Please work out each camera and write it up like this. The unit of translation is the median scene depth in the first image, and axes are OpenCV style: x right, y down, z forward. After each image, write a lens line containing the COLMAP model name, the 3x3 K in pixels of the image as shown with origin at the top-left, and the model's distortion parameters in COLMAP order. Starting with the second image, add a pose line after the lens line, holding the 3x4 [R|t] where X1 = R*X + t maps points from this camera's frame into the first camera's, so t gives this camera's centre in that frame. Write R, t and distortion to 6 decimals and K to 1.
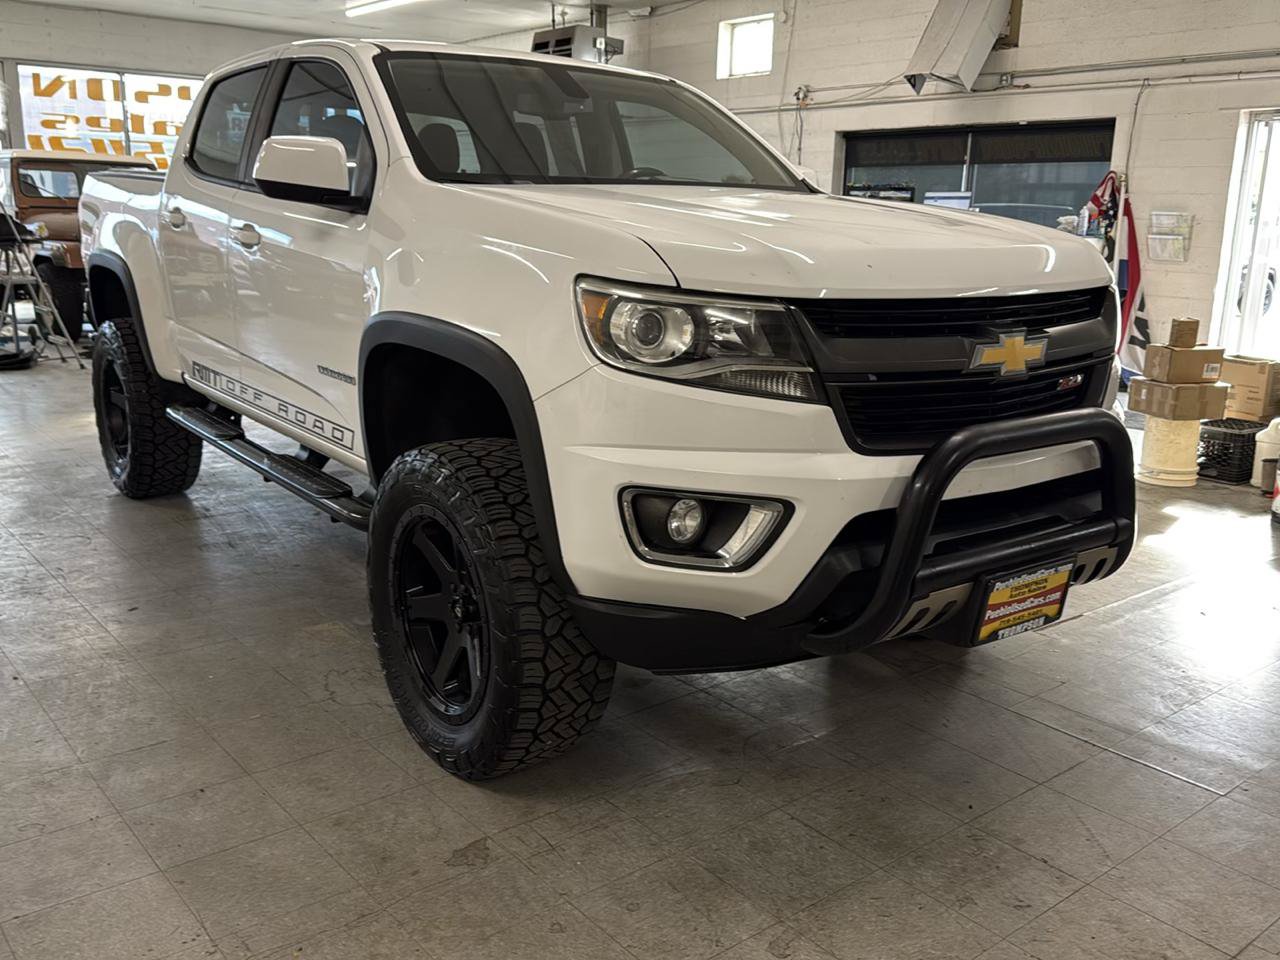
lens RADIAL K [[1144.1, 0, 629.6], [0, 1144.1, 486.9], [0, 0, 1]] dist [0.111295, -0.181277]
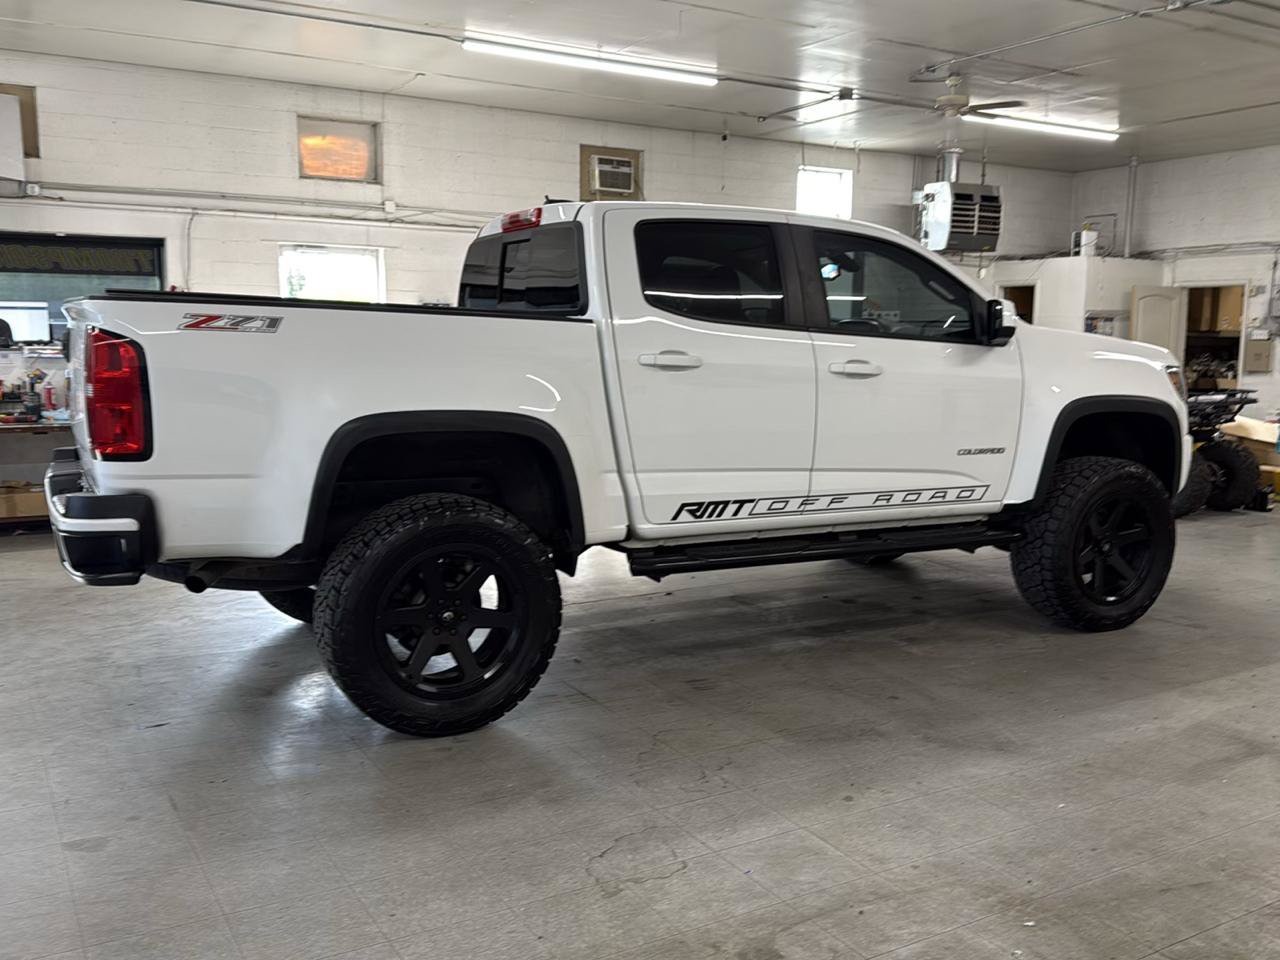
lens RADIAL K [[1144.1, 0, 642.7], [0, 1144.1, 482.0], [0, 0, 1]] dist [0.111295, -0.181277]
pose [[0.137134, -0.139848, 0.980631, -0.623922], [0.238085, 0.965616, 0.104412, -0.101206], [-0.961514, 0.219155, 0.165714, 0.429544]]
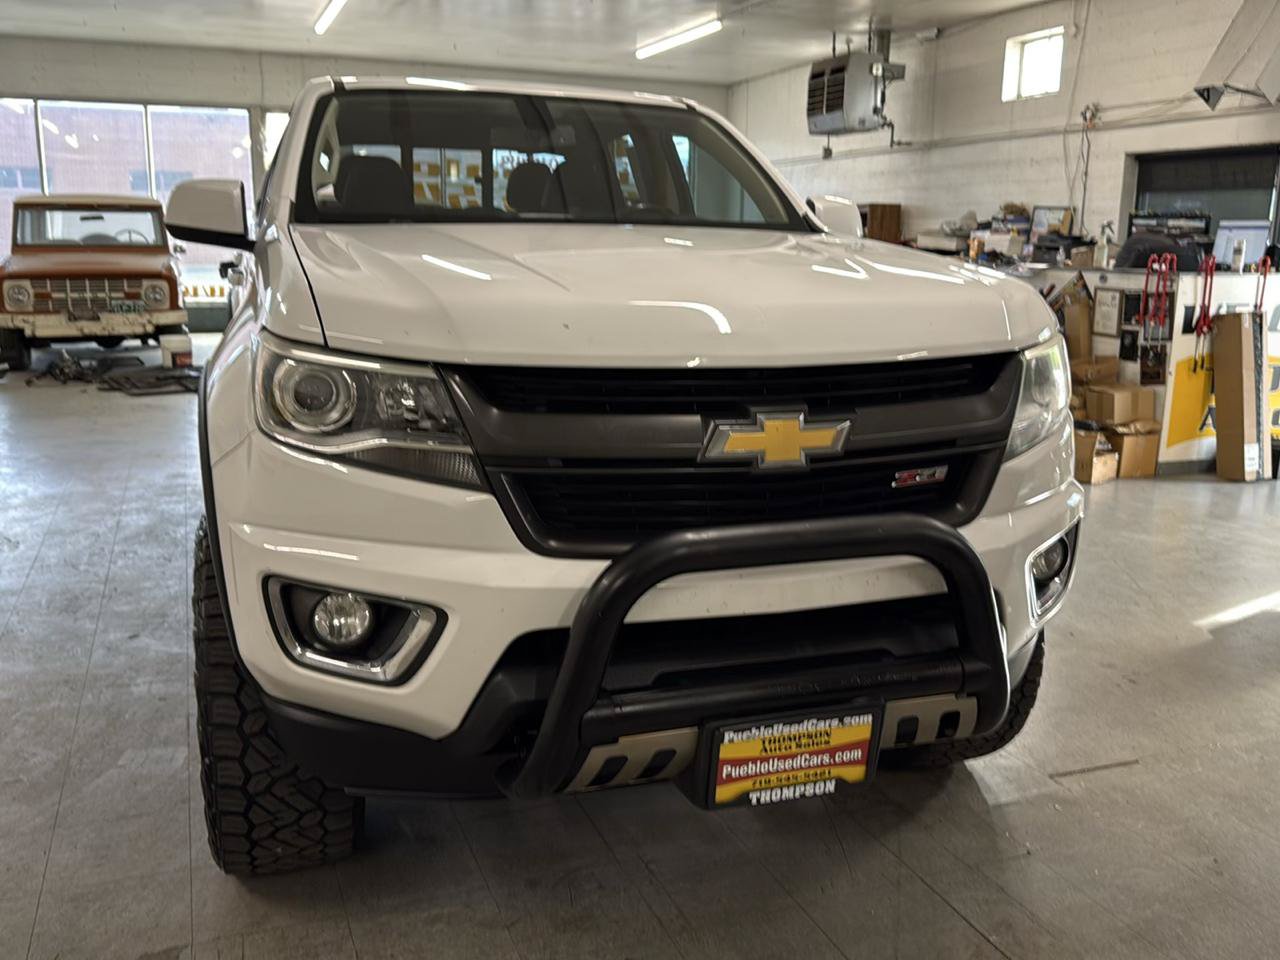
lens RADIAL K [[1144.1, 0, 636.9], [0, 1144.1, 485.8], [0, 0, 1]] dist [0.111295, -0.181277]
pose [[0.954225, 0.057921, -0.293429, 0.119279], [-0.065895, 0.997676, -0.017354, -0.016317], [0.291742, 0.035895, 0.955823, 0.059245]]
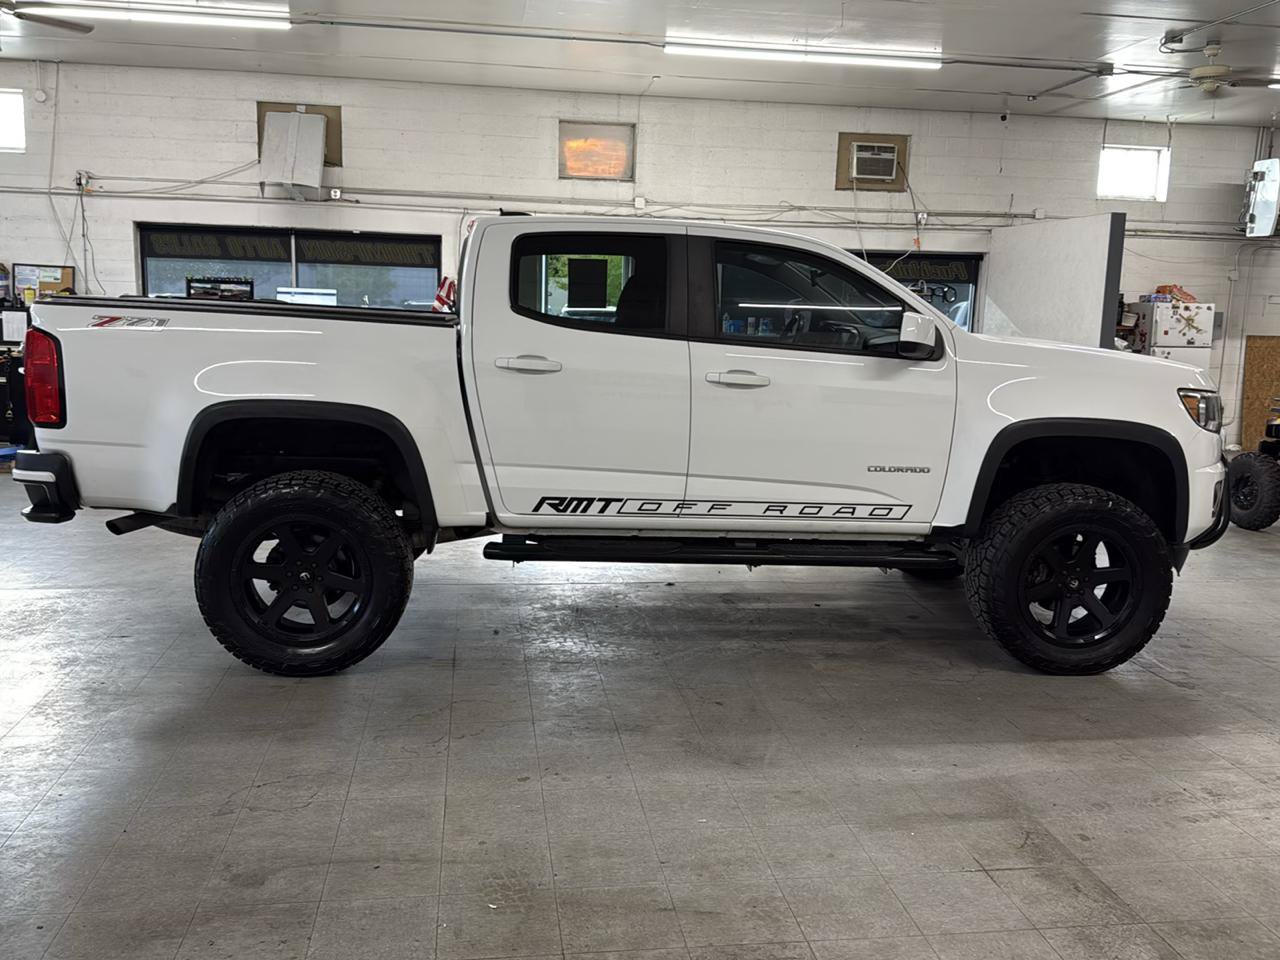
lens RADIAL K [[1144.1, 0, 638.2], [0, 1144.1, 482.4], [0, 0, 1]] dist [0.111295, -0.181277]
pose [[0.506324, -0.132160, 0.852156, -0.575244], [0.191993, 0.980660, 0.038013, -0.059677], [-0.840699, 0.144361, 0.521905, 0.205017]]
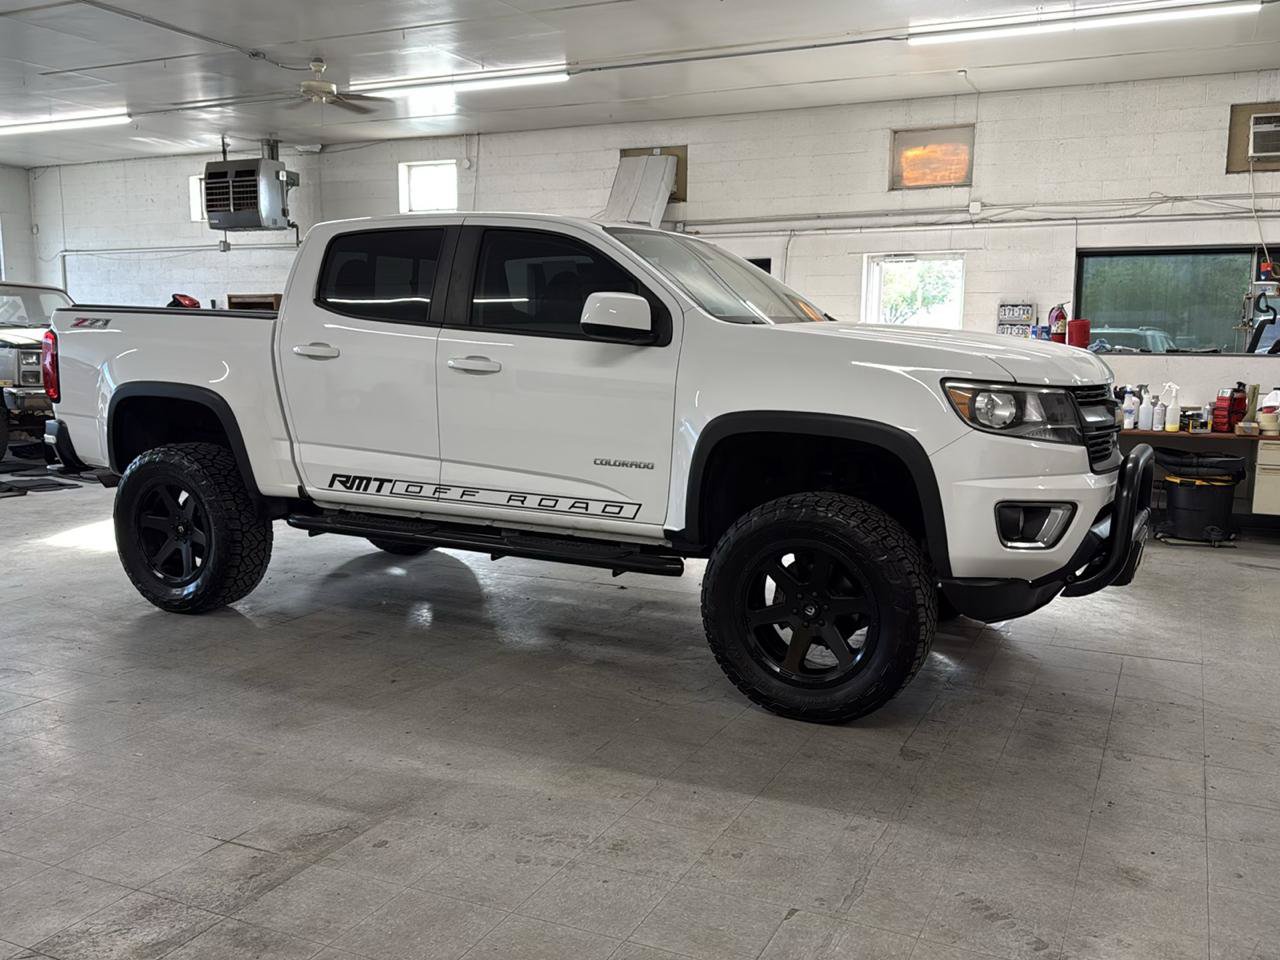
lens RADIAL K [[1144.1, 0, 635.9], [0, 1144.1, 477.7], [0, 0, 1]] dist [0.111295, -0.181277]
pose [[0.898806, -0.061355, 0.434031, -0.291120], [0.112244, 0.989358, -0.092584, 0.022565], [-0.423731, 0.131932, 0.896128, -0.037822]]
